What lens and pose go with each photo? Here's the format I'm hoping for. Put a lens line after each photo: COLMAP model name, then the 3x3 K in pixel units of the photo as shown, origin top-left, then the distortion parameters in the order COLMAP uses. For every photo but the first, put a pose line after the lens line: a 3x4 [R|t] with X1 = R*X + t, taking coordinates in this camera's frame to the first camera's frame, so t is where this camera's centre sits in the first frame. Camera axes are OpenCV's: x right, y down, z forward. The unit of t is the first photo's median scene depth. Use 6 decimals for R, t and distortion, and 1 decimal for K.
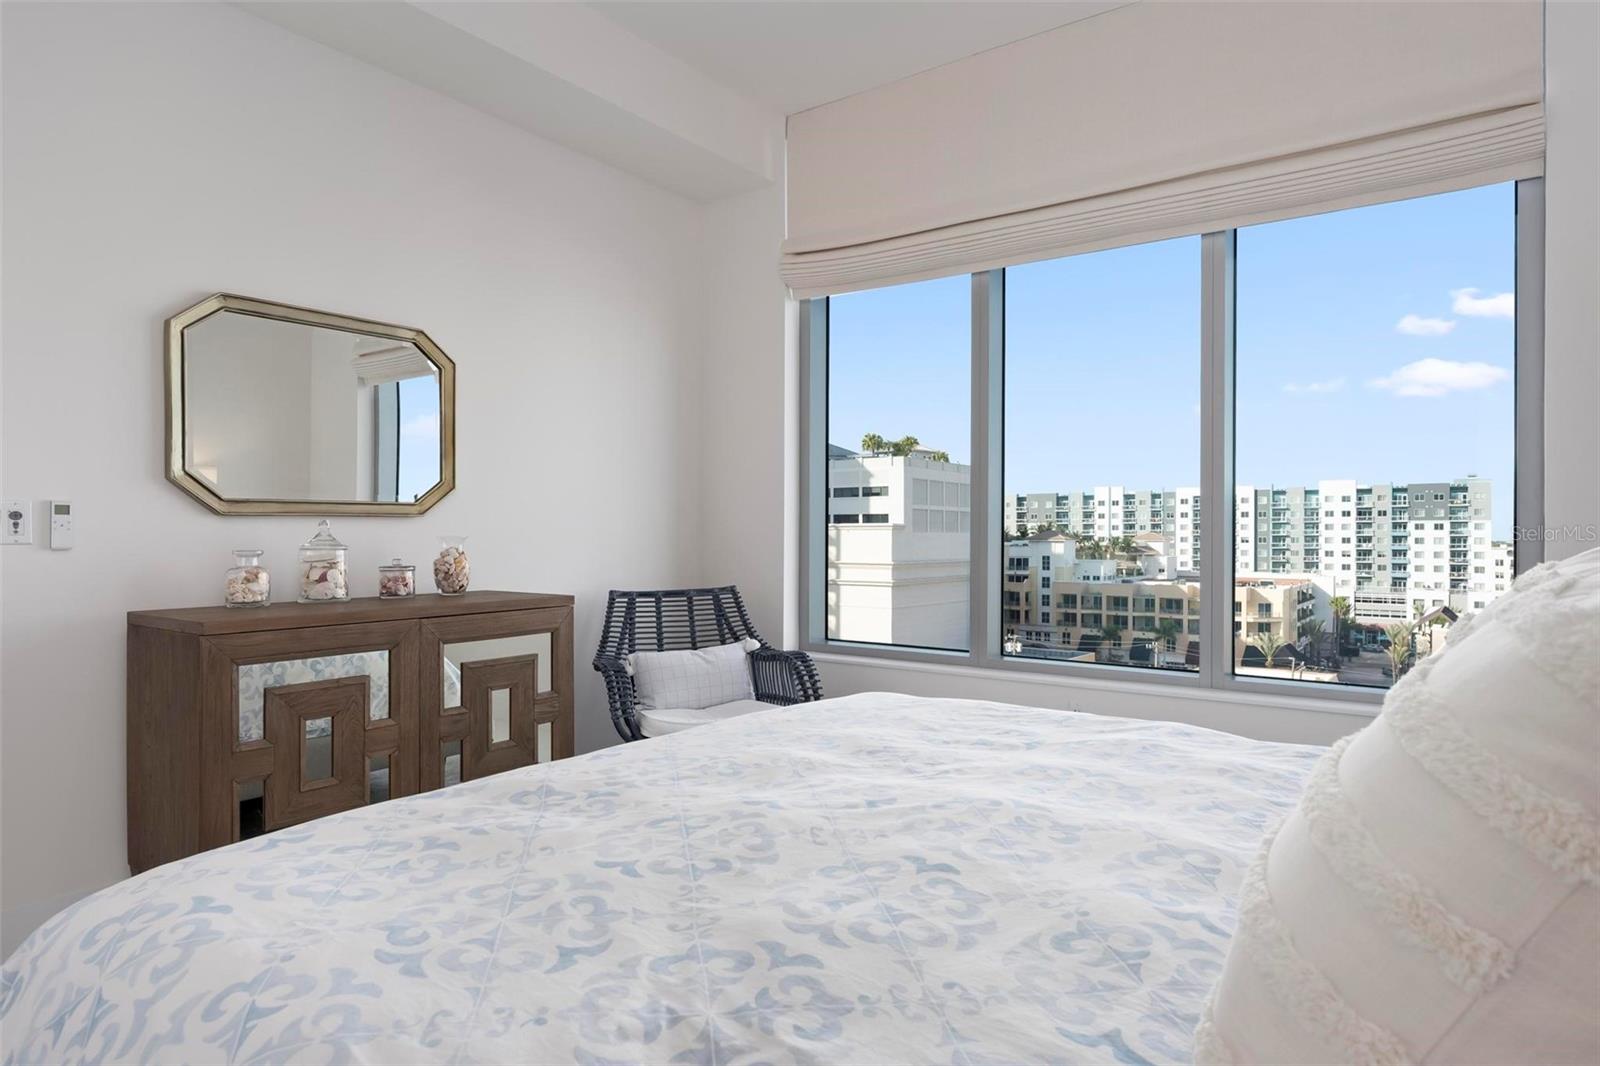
lens RADIAL K [[923.8, 0, 808.8], [0, 923.8, 527.0], [0, 0, 1]] dist [-0.008540, 0.001595]
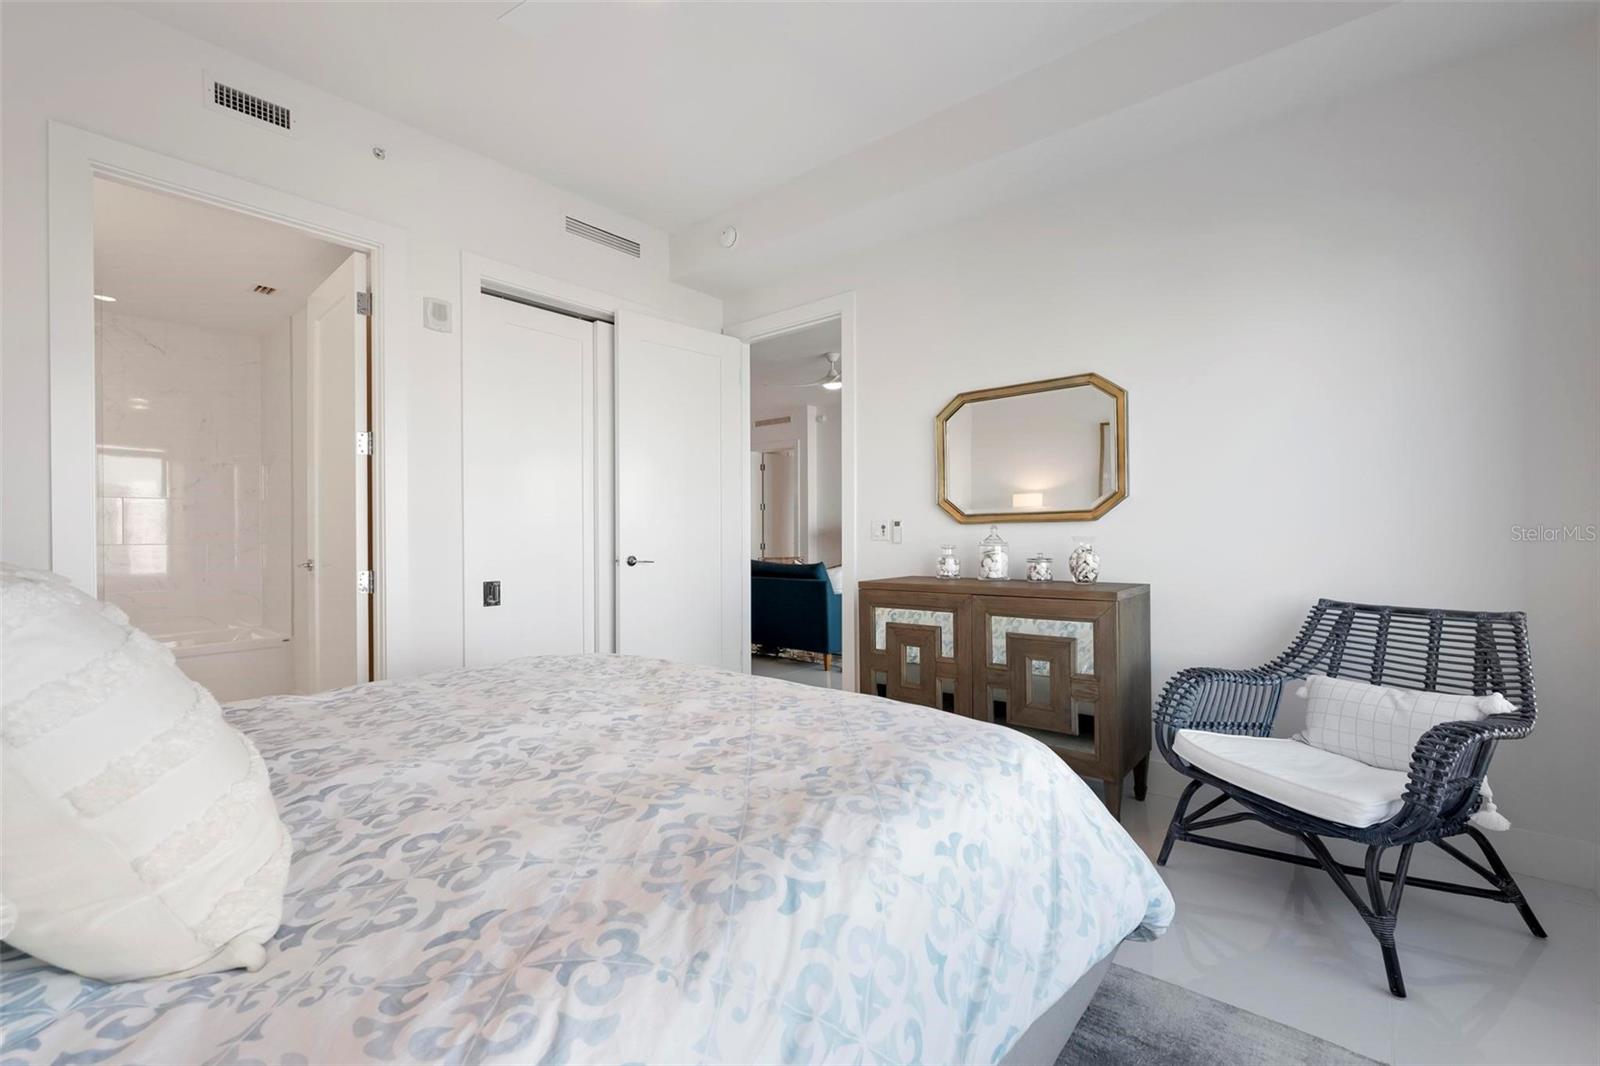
lens RADIAL K [[671.7, 0, 799.9], [0, 671.7, 531.6], [0, 0, 1]] dist [-0.012551, 0.003297]
pose [[-0.084637, -0.004260, -0.996403, 0.587360], [0.016856, 0.999842, -0.005706, 0.002490], [0.996269, -0.017279, -0.084552, 0.756527]]
